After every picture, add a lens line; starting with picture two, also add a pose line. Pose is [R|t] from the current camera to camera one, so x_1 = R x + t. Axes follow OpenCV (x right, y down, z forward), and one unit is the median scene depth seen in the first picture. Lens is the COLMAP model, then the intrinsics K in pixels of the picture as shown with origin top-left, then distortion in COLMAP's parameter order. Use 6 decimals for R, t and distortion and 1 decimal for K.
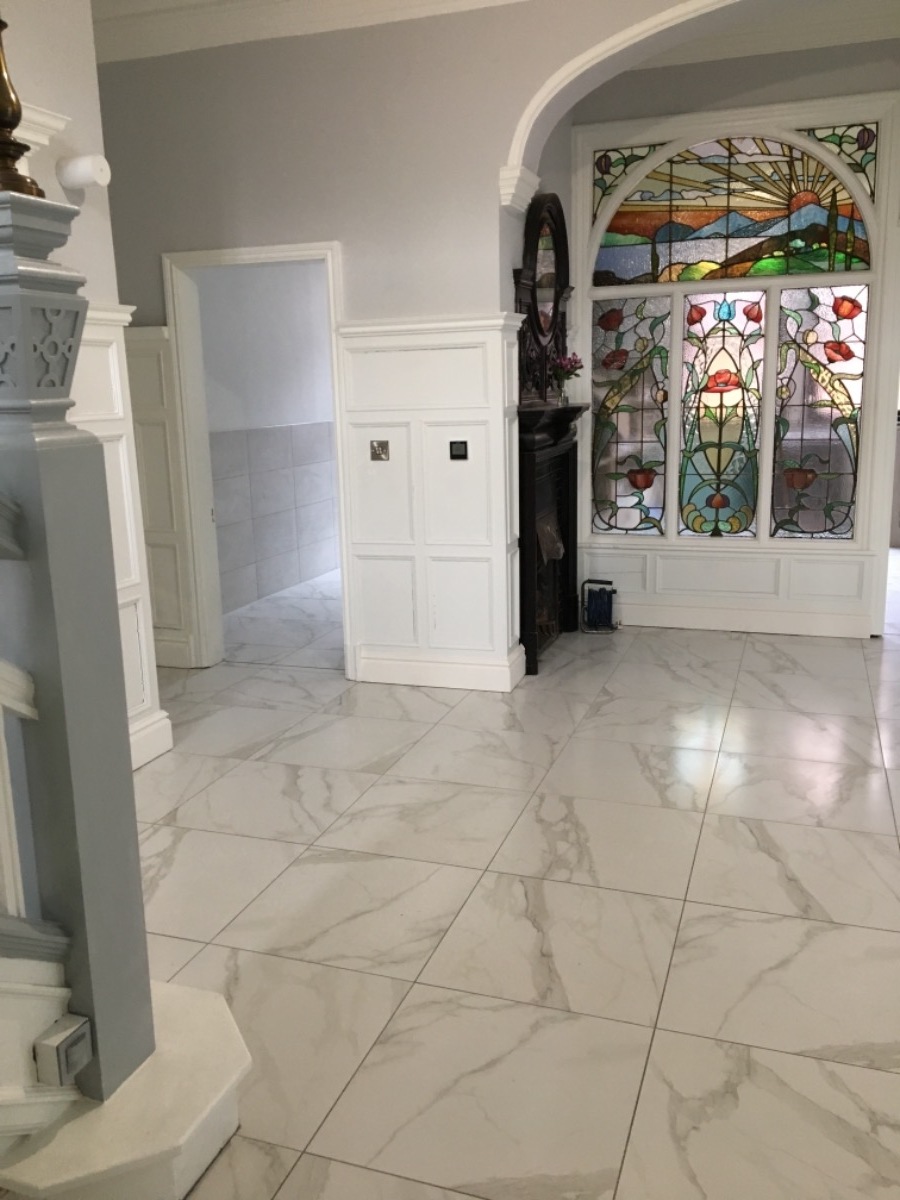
lens RADIAL K [[1002.6, 0, 453.2], [0, 1002.6, 597.3], [0, 0, 1]] dist [0.091428, -0.135156]
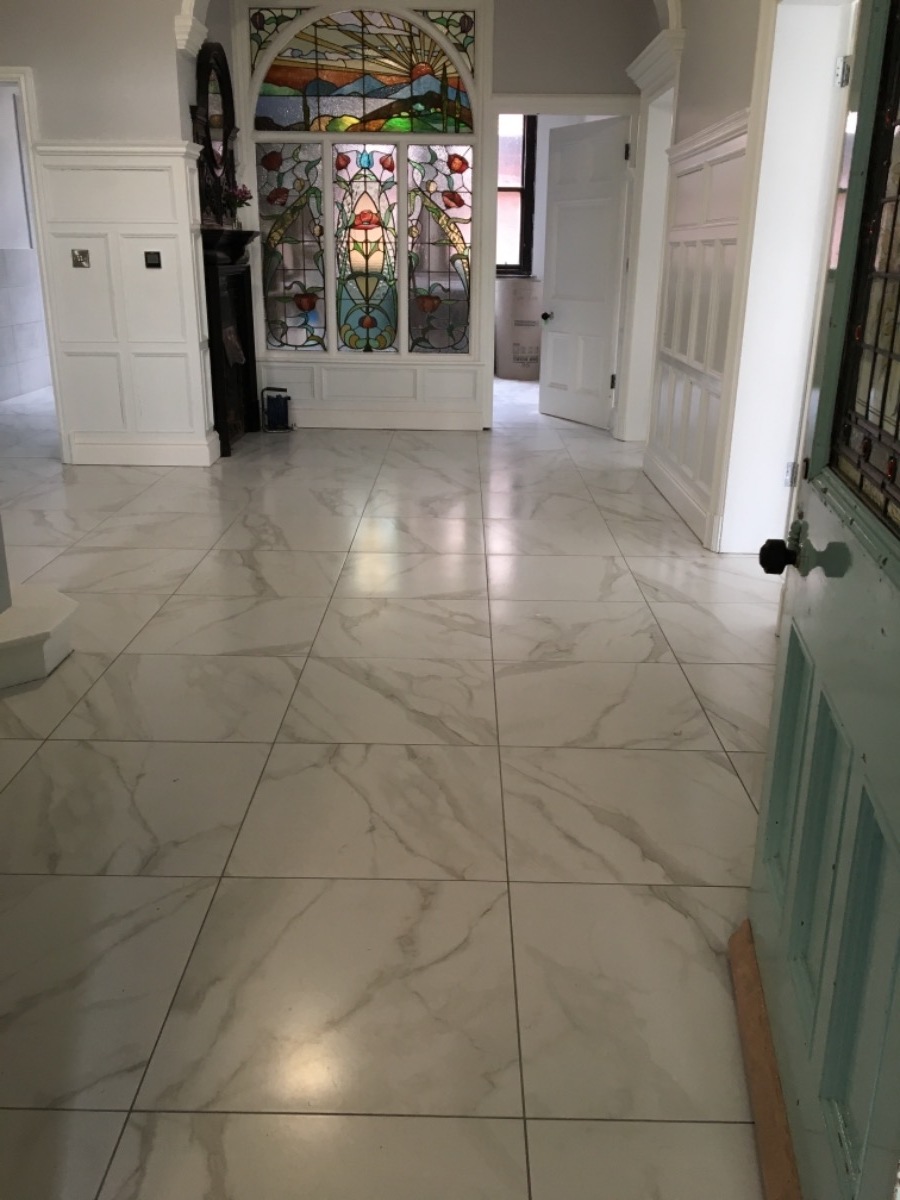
lens RADIAL K [[1002.6, 0, 453.2], [0, 1002.6, 597.3], [0, 0, 1]] dist [0.091428, -0.135156]
pose [[0.947365, -0.067142, 0.313037, -0.051728], [0.030736, 0.992319, 0.119822, 0.100080], [-0.318678, -0.103894, 0.942152, -0.249238]]
